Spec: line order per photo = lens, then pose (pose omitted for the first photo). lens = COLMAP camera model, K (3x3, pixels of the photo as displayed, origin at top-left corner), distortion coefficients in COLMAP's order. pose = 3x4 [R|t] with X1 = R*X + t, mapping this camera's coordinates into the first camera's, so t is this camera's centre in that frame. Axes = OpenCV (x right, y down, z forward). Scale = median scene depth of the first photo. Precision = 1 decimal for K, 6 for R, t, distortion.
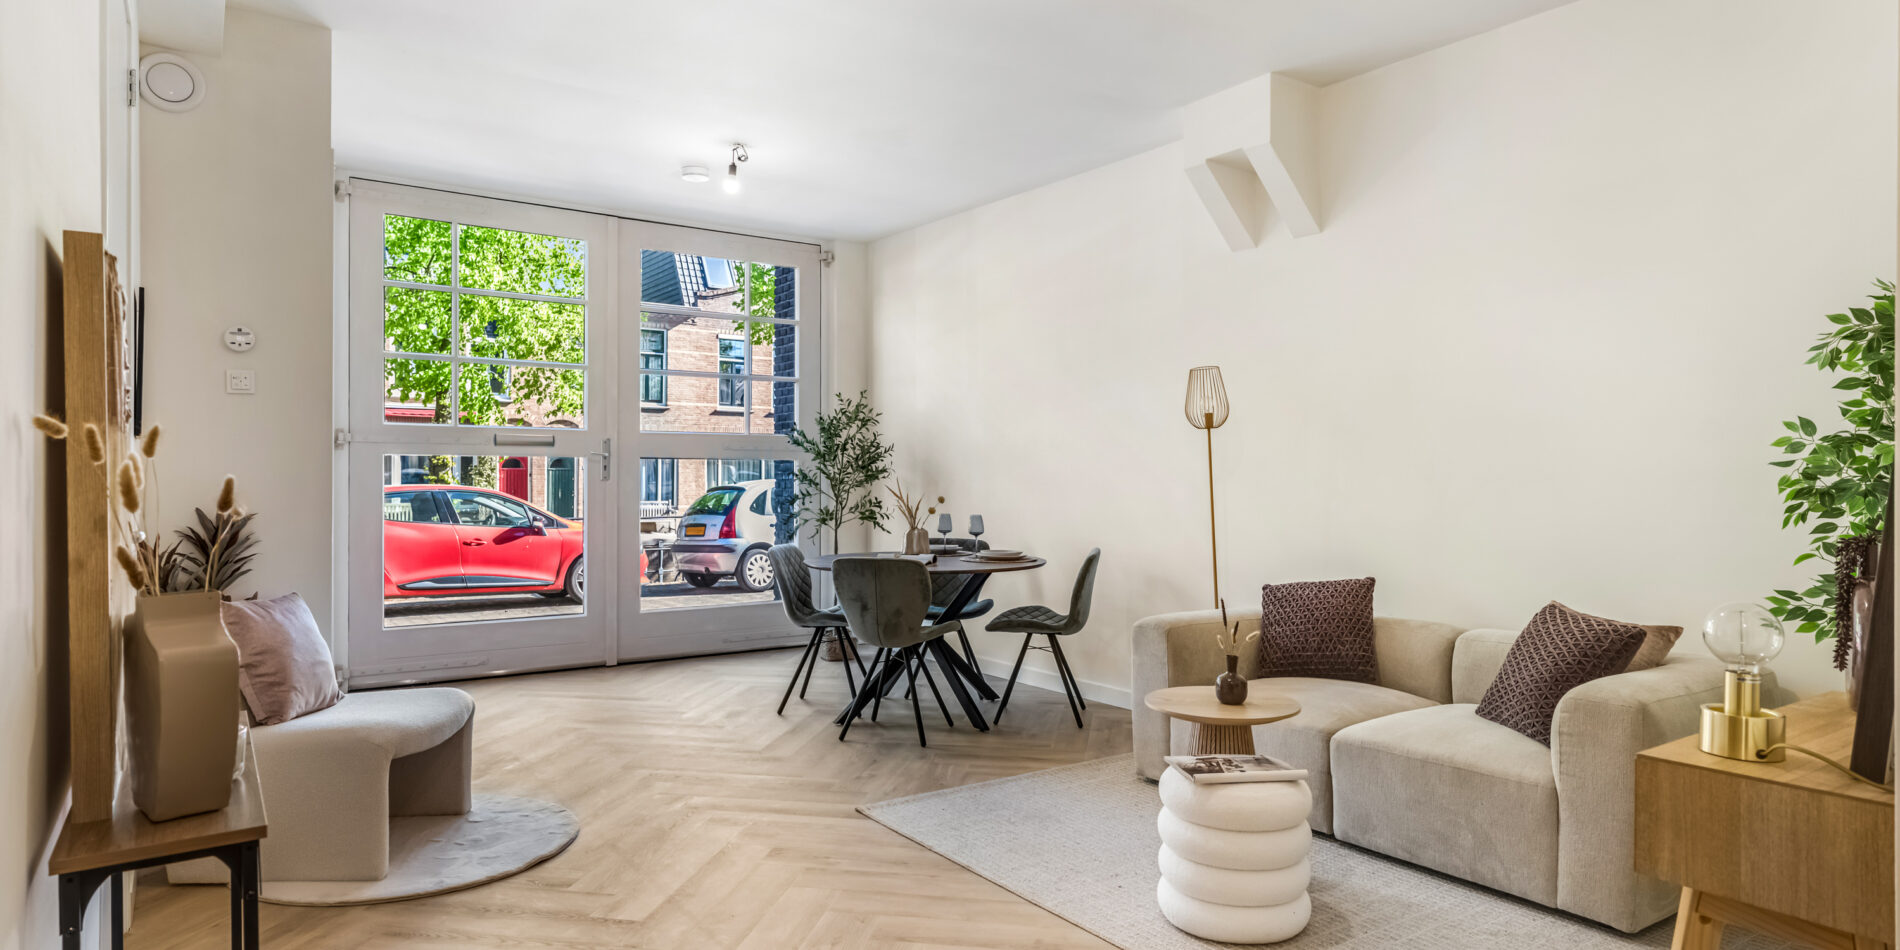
lens RADIAL K [[1063.0, 0, 990.6], [0, 1063.0, 496.7], [0, 0, 1]] dist [0.006292, -0.003554]
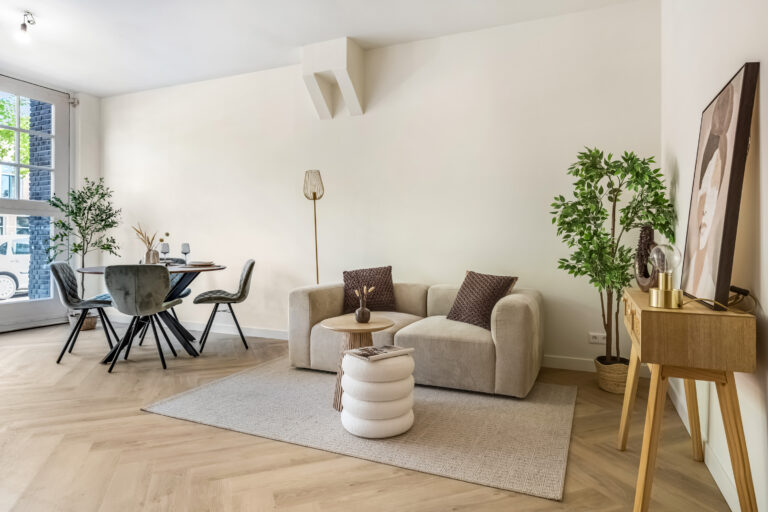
lens RADIAL K [[448.7, 0, 389.9], [0, 448.7, 243.9], [0, 0, 1]] dist [0.001881, 0.002357]
pose [[0.864133, -0.003122, 0.503254, -0.131138], [0.010143, 0.999886, -0.011215, 0.040210], [-0.503162, 0.014796, 0.864066, 0.168016]]
